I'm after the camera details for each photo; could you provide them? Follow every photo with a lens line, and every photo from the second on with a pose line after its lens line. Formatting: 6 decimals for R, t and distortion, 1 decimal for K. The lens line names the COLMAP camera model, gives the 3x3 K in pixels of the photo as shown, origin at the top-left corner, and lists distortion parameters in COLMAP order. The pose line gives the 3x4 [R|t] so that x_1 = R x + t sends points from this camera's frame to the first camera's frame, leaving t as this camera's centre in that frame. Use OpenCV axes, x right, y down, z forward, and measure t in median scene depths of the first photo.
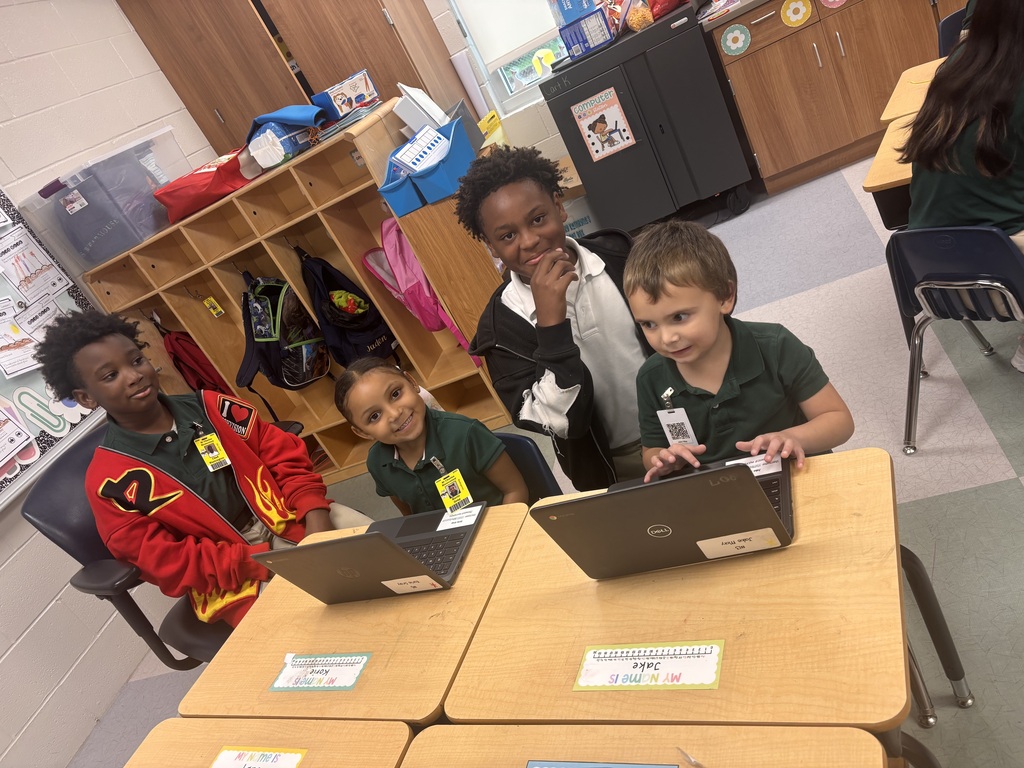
lens RADIAL K [[790.9, 0, 510.7], [0, 790.9, 384.9], [0, 0, 1]] dist [0.038847, -0.055143]
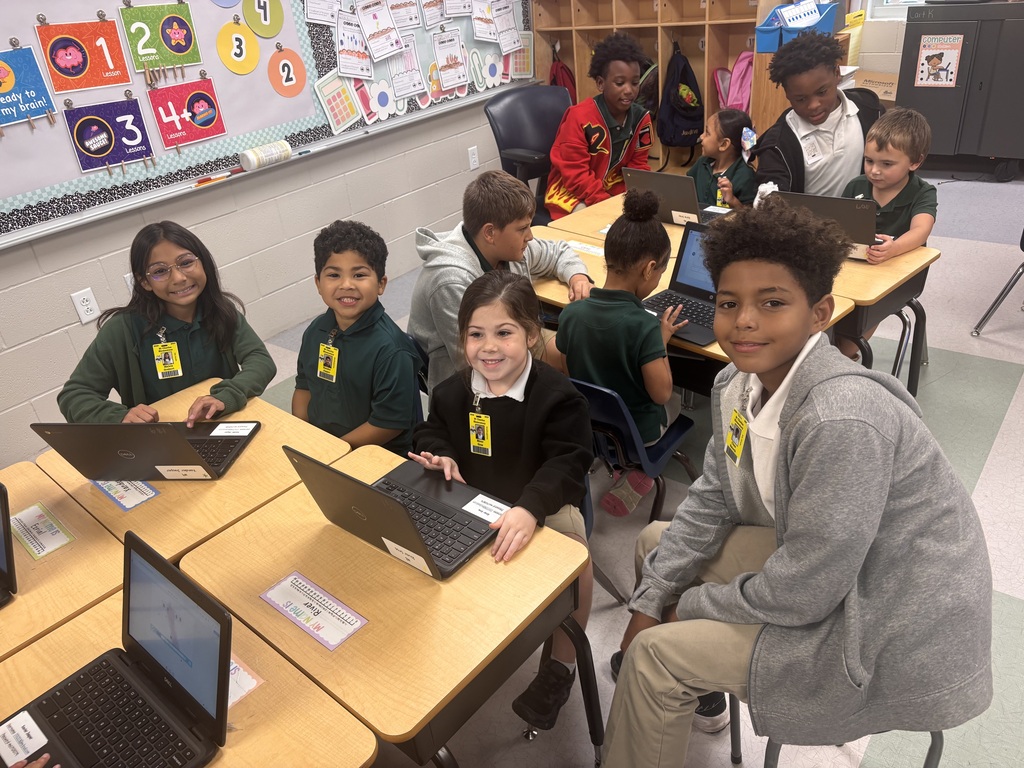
lens RADIAL K [[790.9, 0, 508.4], [0, 790.9, 384.9], [0, 0, 1]] dist [0.038847, -0.055143]
pose [[0.840905, 0.515556, -0.164563, 0.021776], [-0.477164, 0.849786, 0.224004, 0.163542], [0.255330, -0.109843, 0.960594, -0.475153]]
